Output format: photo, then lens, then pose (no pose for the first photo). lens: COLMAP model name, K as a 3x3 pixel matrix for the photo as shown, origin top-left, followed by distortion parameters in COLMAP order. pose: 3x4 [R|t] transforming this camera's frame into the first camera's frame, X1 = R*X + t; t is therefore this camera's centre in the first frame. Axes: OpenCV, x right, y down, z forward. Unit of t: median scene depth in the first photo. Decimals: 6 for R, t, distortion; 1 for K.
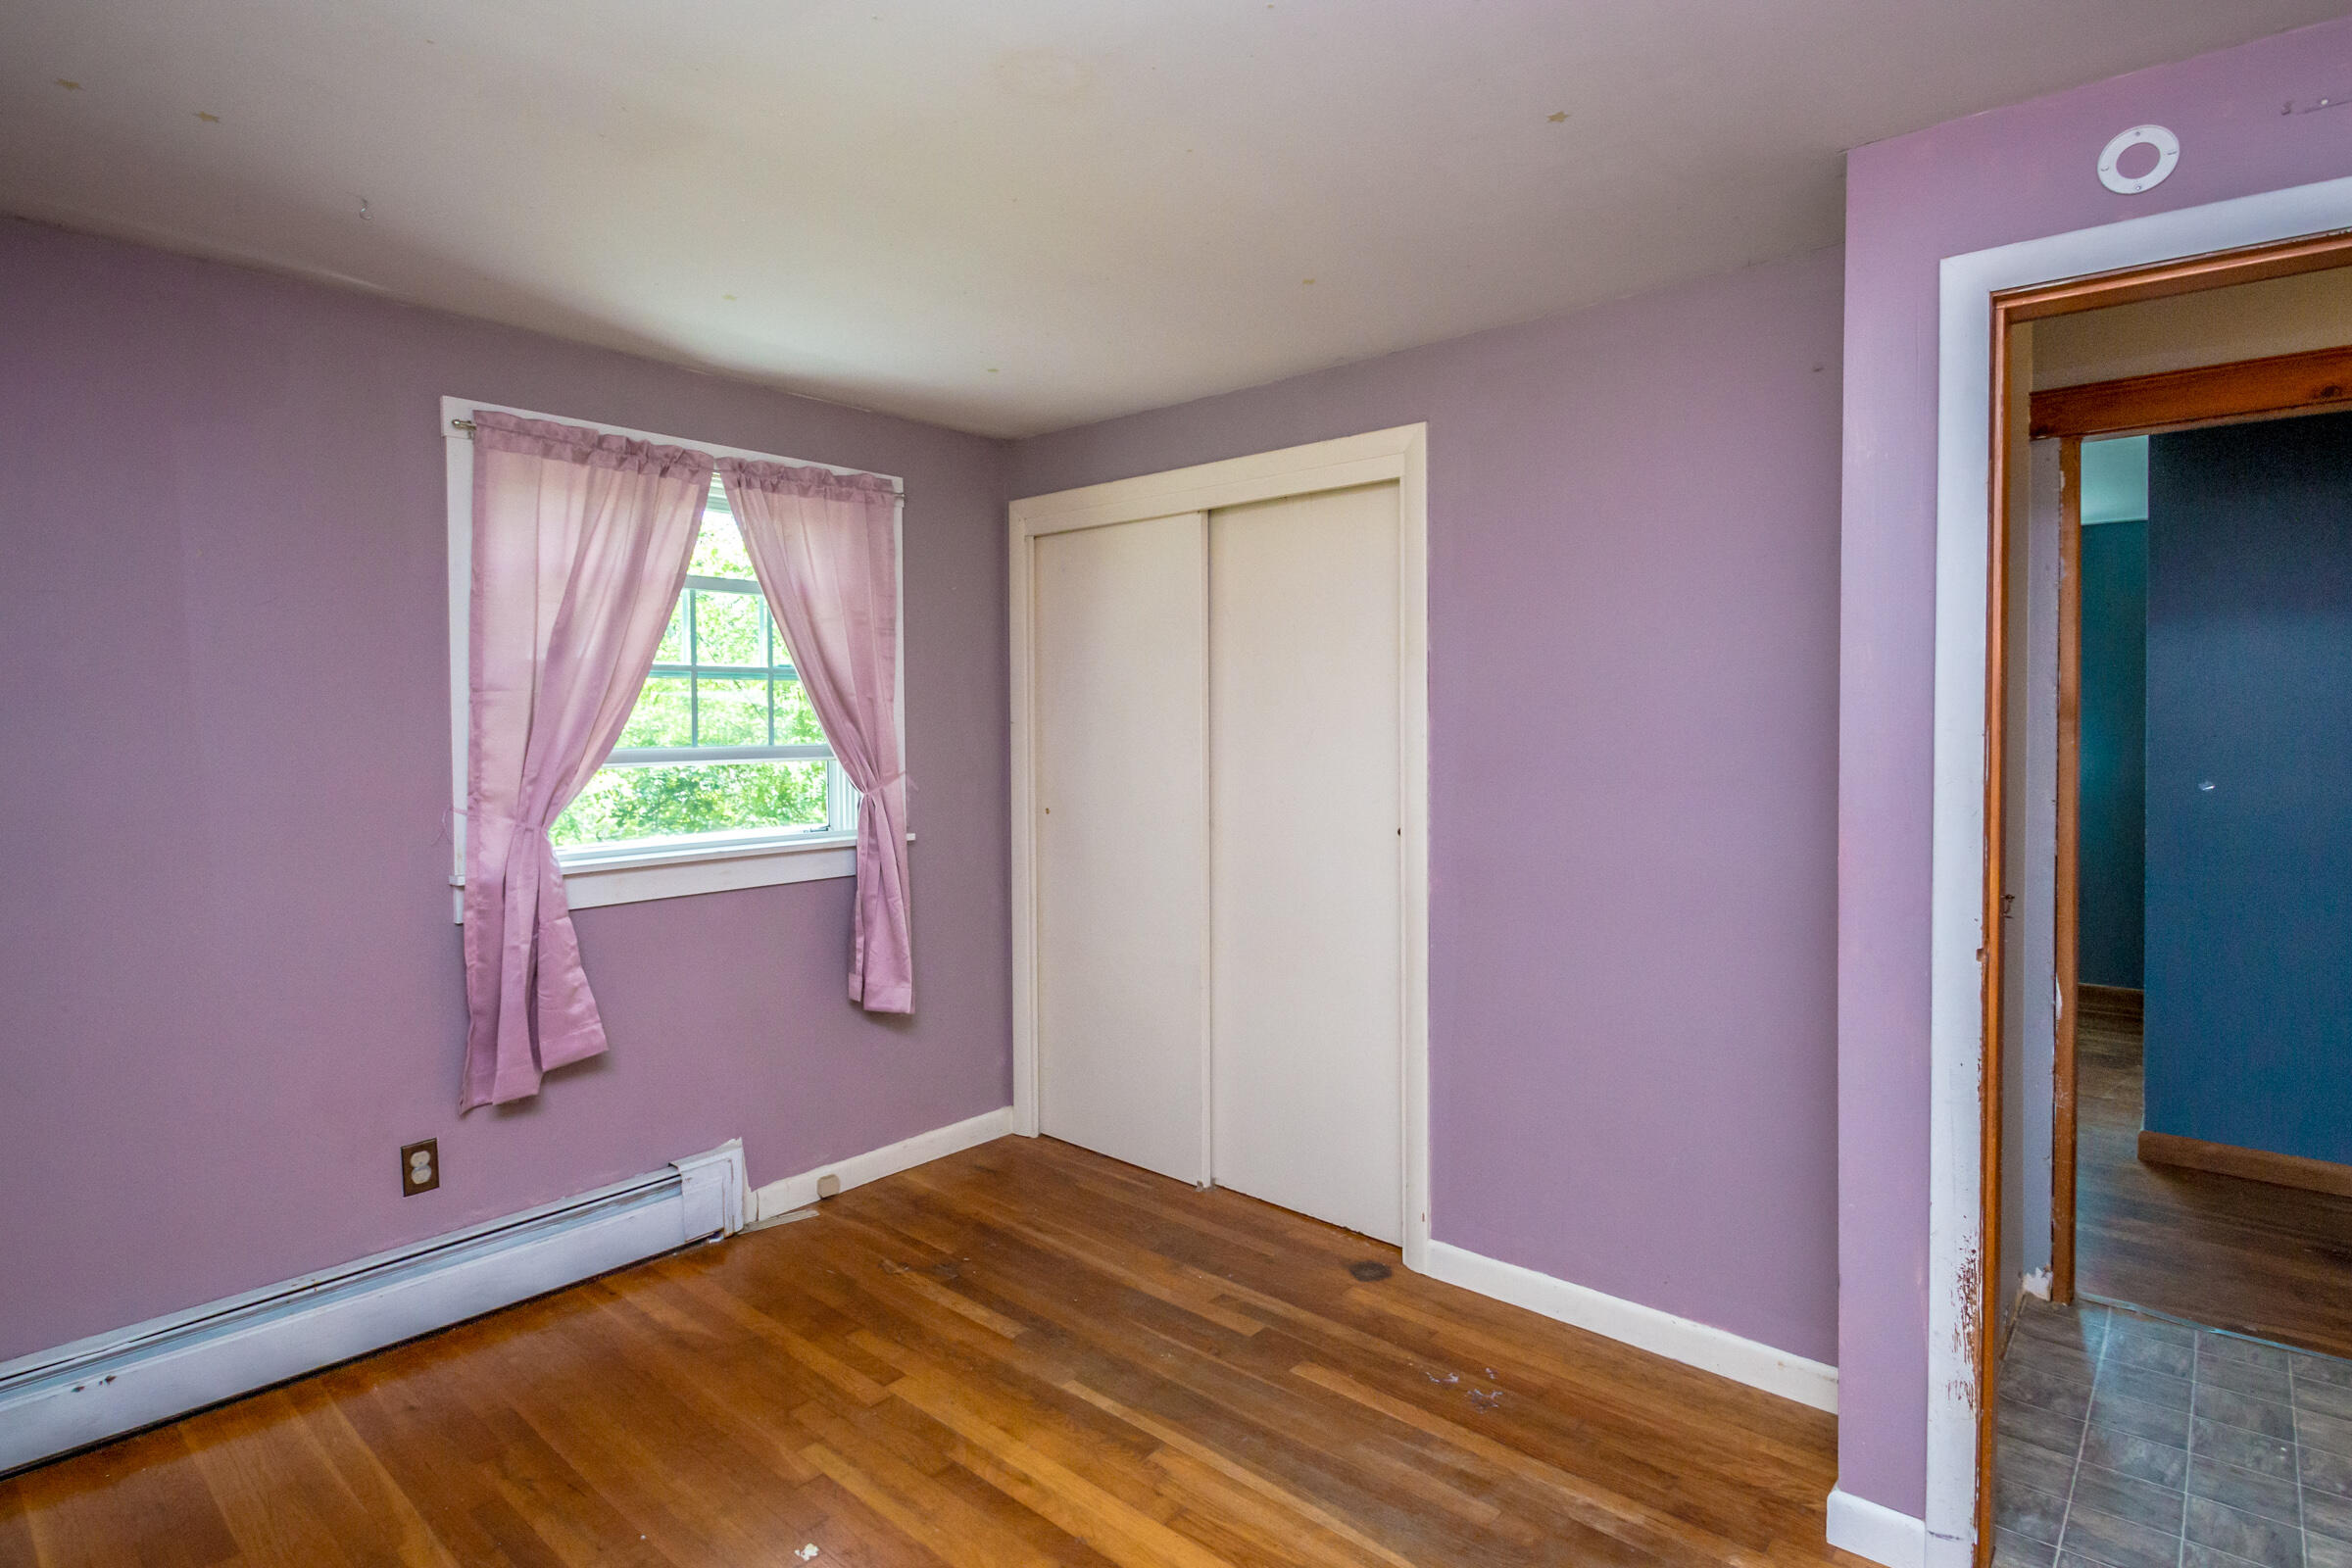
lens RADIAL K [[1125.0, 0, 1260.0], [0, 1125.0, 685.0], [0, 0, 1]] dist [0.001846, -0.007262]
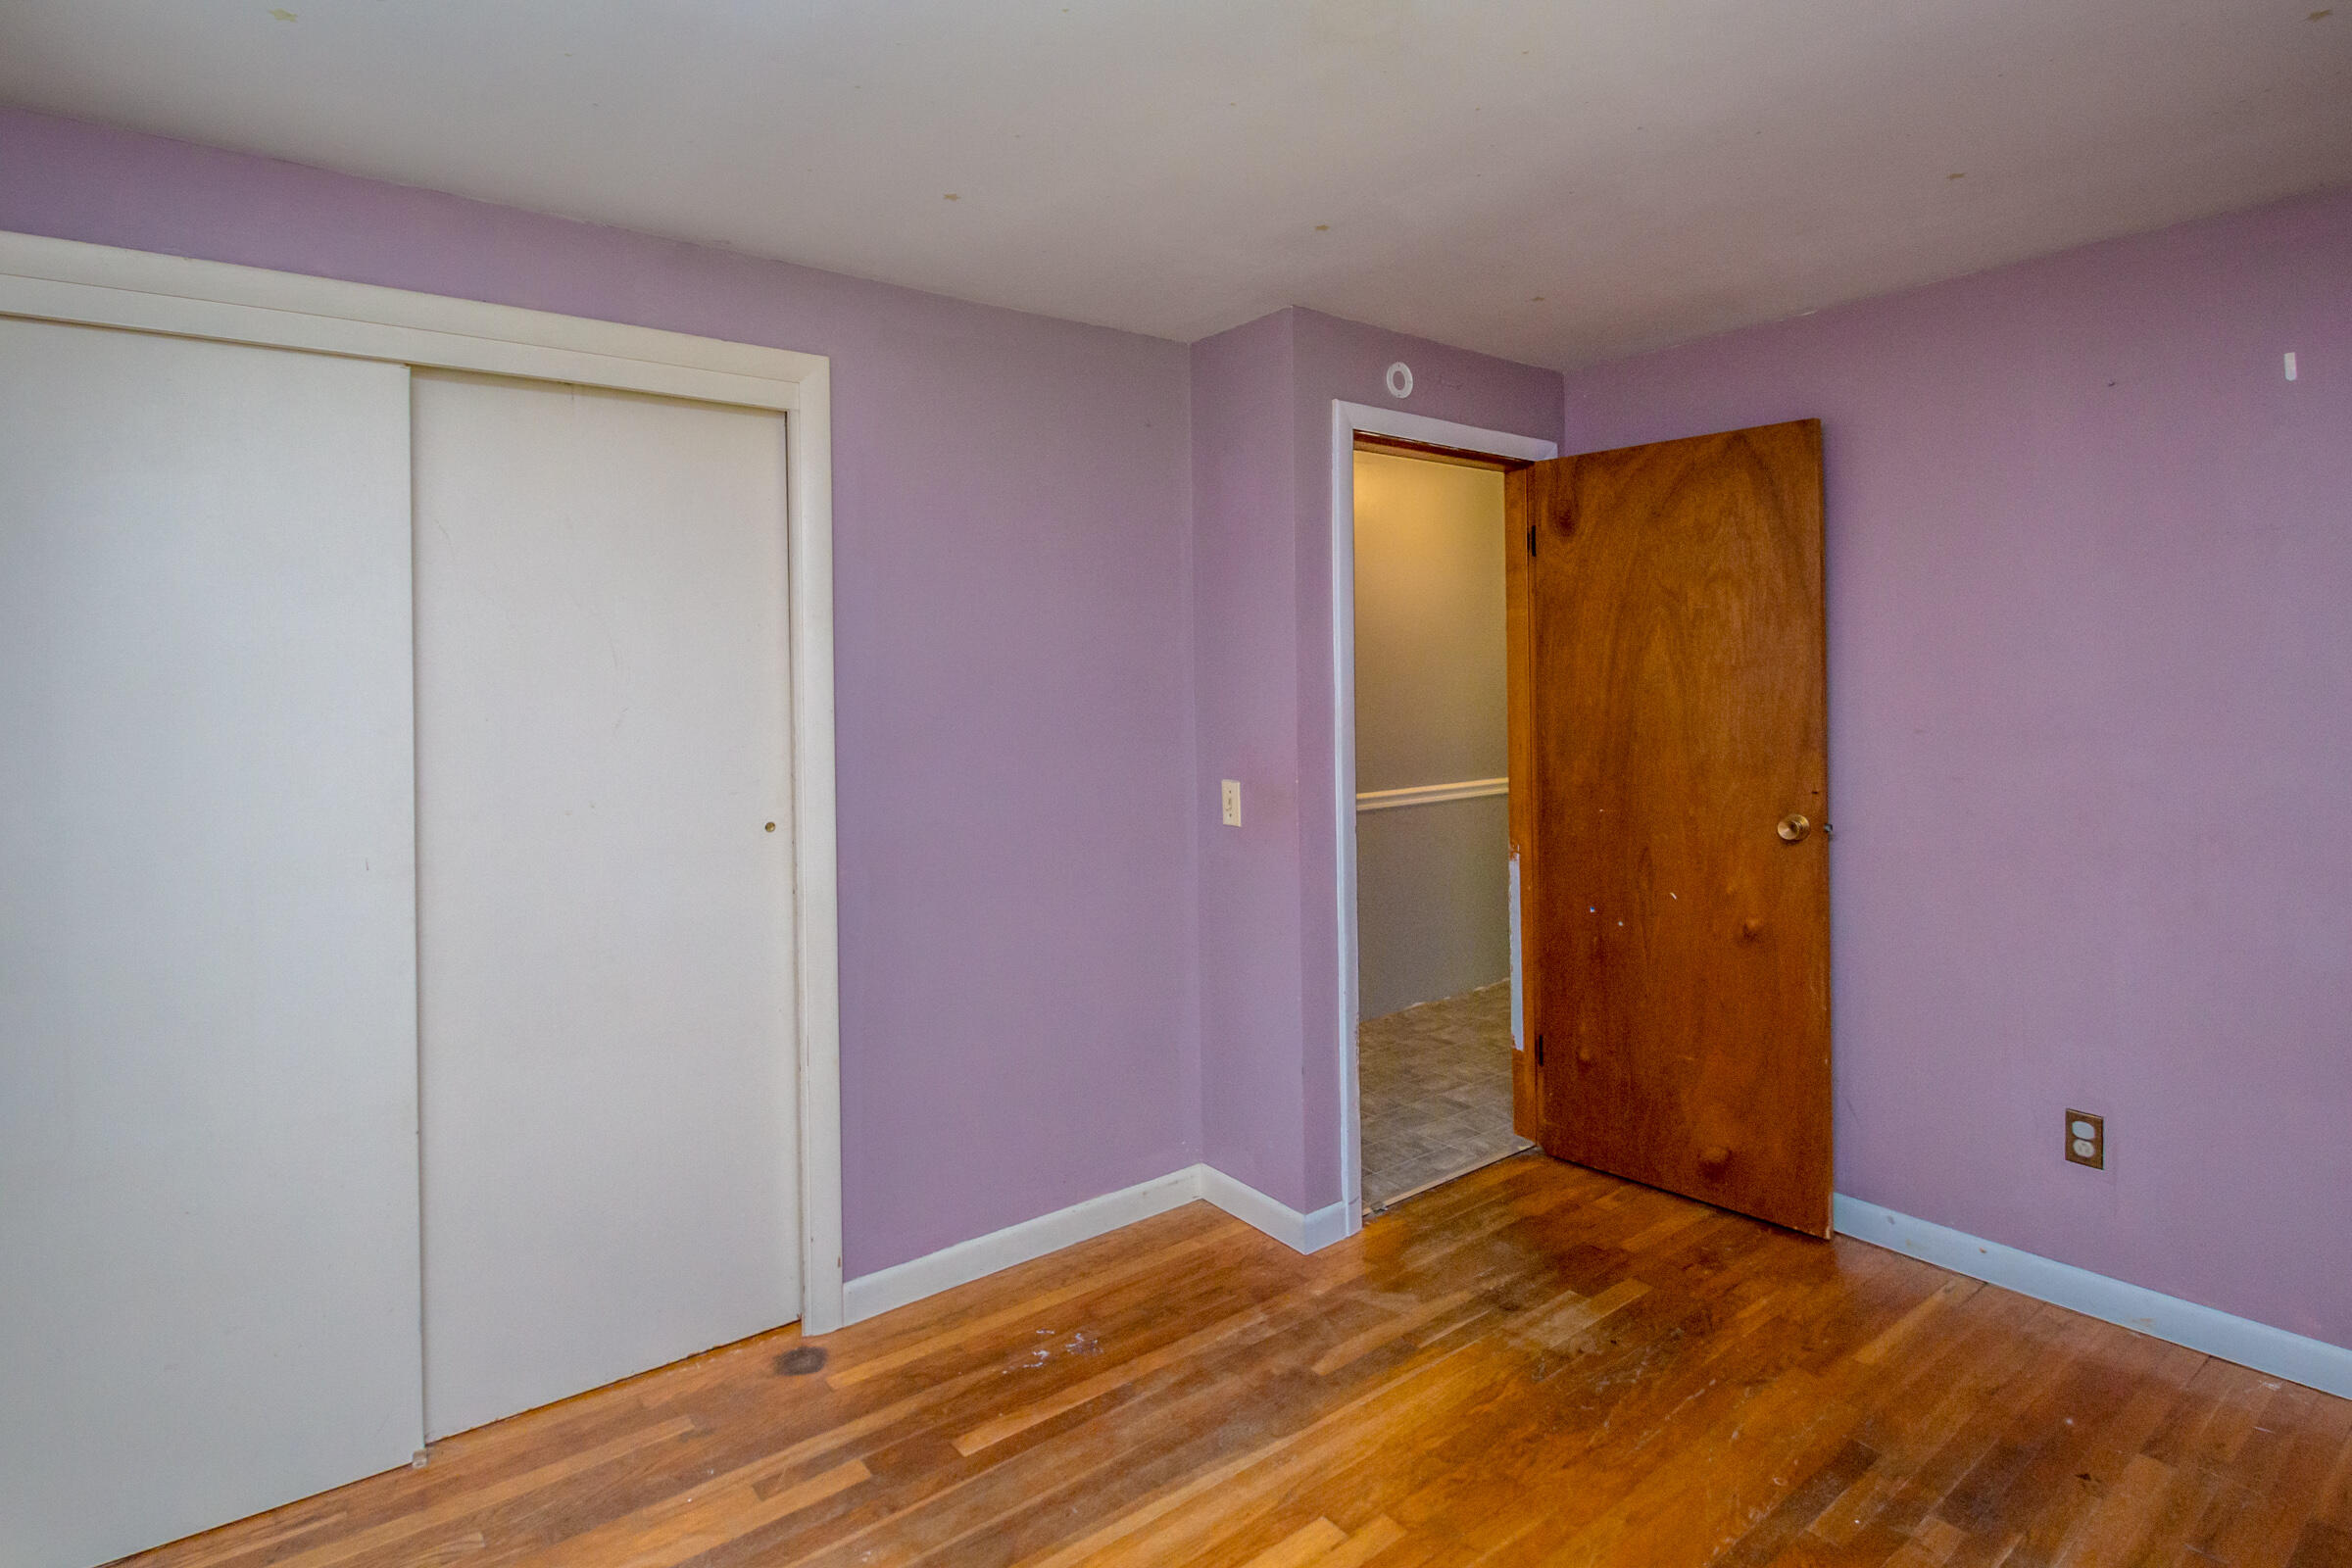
lens RADIAL K [[1105.6, 0, 1125.1], [0, 1105.6, 738.6], [0, 0, 1]] dist [0.001661, -0.011603]
pose [[0.275626, -0.032723, 0.960708, -0.660774], [-0.013103, 0.999200, 0.037793, 0.023447], [-0.961176, -0.023005, 0.274976, 0.594216]]
